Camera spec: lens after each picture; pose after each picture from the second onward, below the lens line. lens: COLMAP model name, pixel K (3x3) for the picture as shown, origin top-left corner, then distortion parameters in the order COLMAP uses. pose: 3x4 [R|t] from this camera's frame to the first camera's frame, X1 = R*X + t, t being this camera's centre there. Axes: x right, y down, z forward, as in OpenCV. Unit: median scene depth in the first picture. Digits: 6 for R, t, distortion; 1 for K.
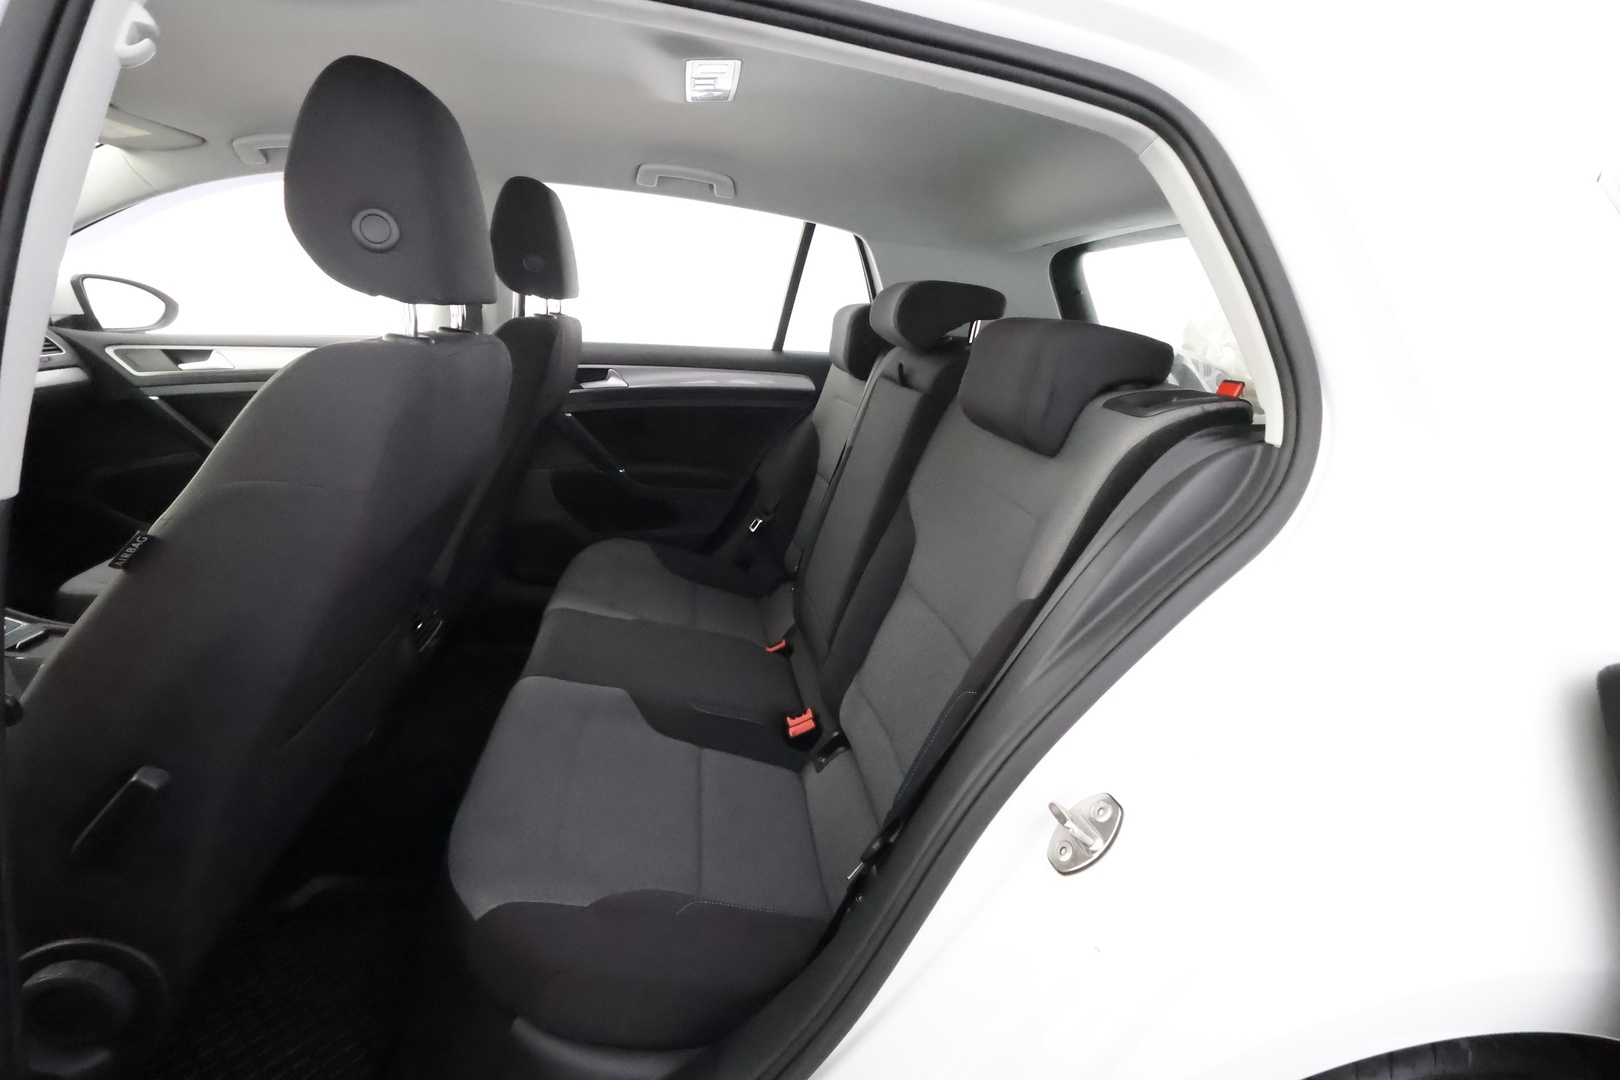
lens RADIAL K [[760.3, 0, 810.0], [0, 760.3, 540.0], [0, 0, 1]] dist [0.001620, 0.001235]
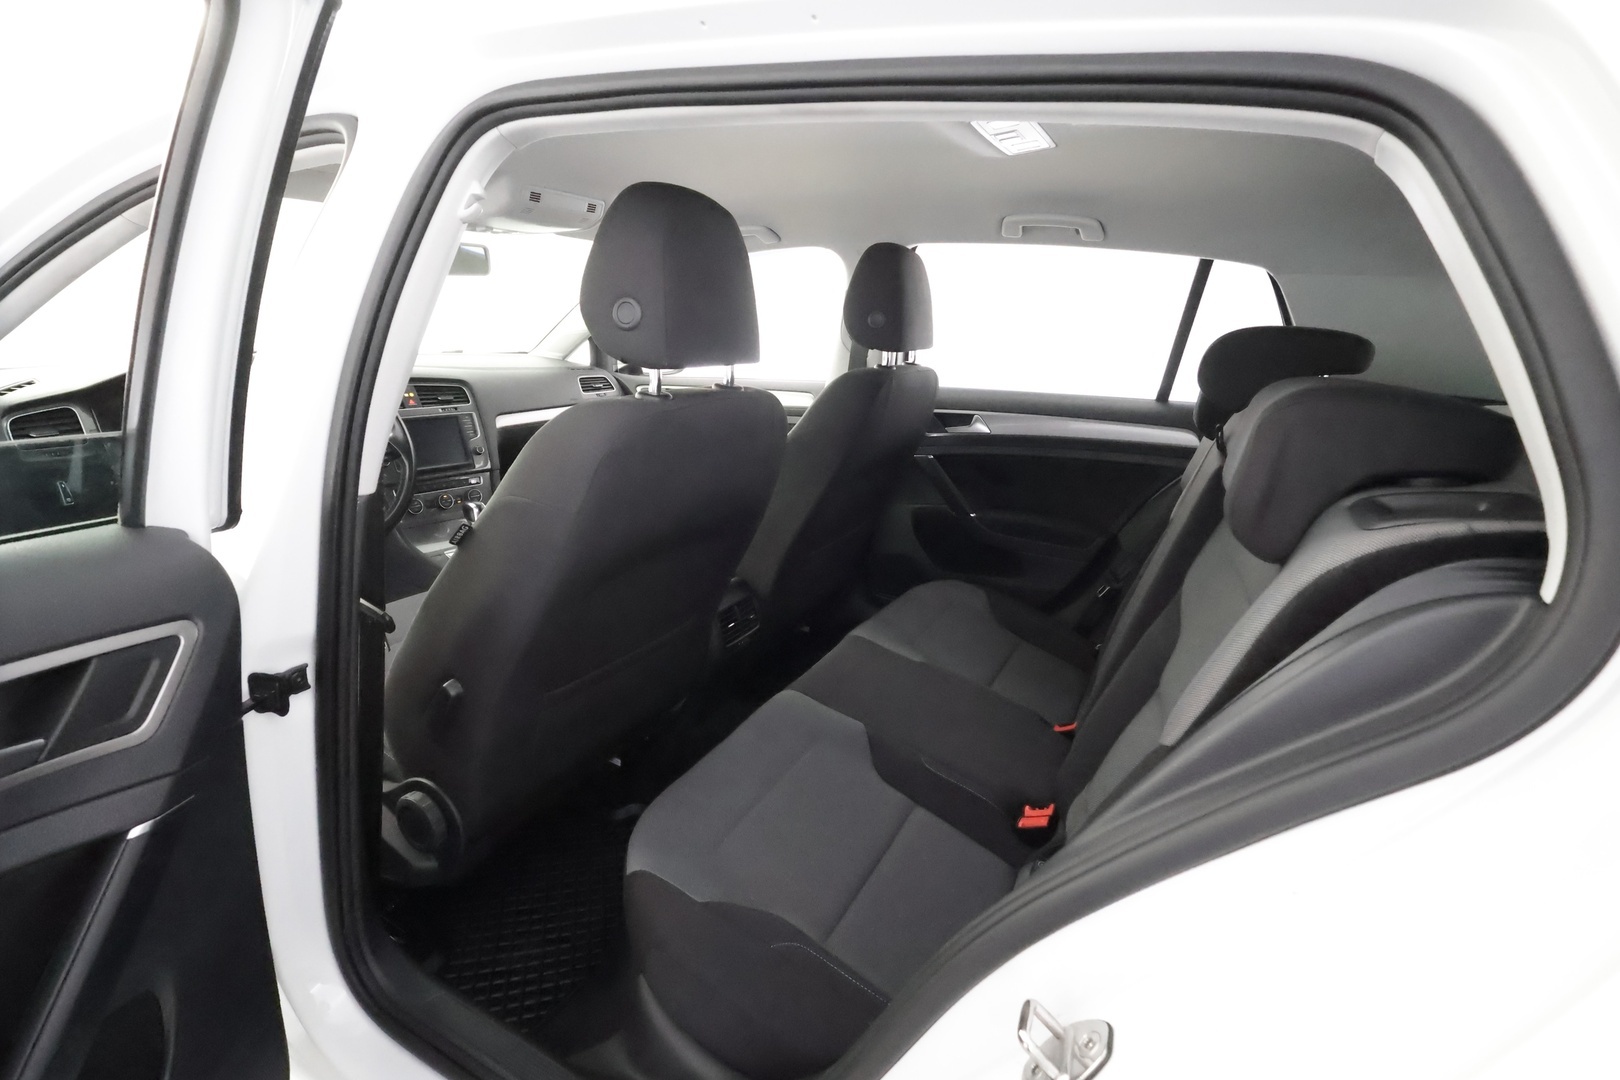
lens RADIAL K [[766.2, 0, 810.0], [0, 766.2, 540.0], [0, 0, 1]] dist [-0.016822, -0.000208]
pose [[0.805548, 0.134222, -0.577129, 0.200490], [-0.160370, 0.987041, 0.005713, -0.035314], [0.570416, 0.087952, 0.816633, 0.064716]]
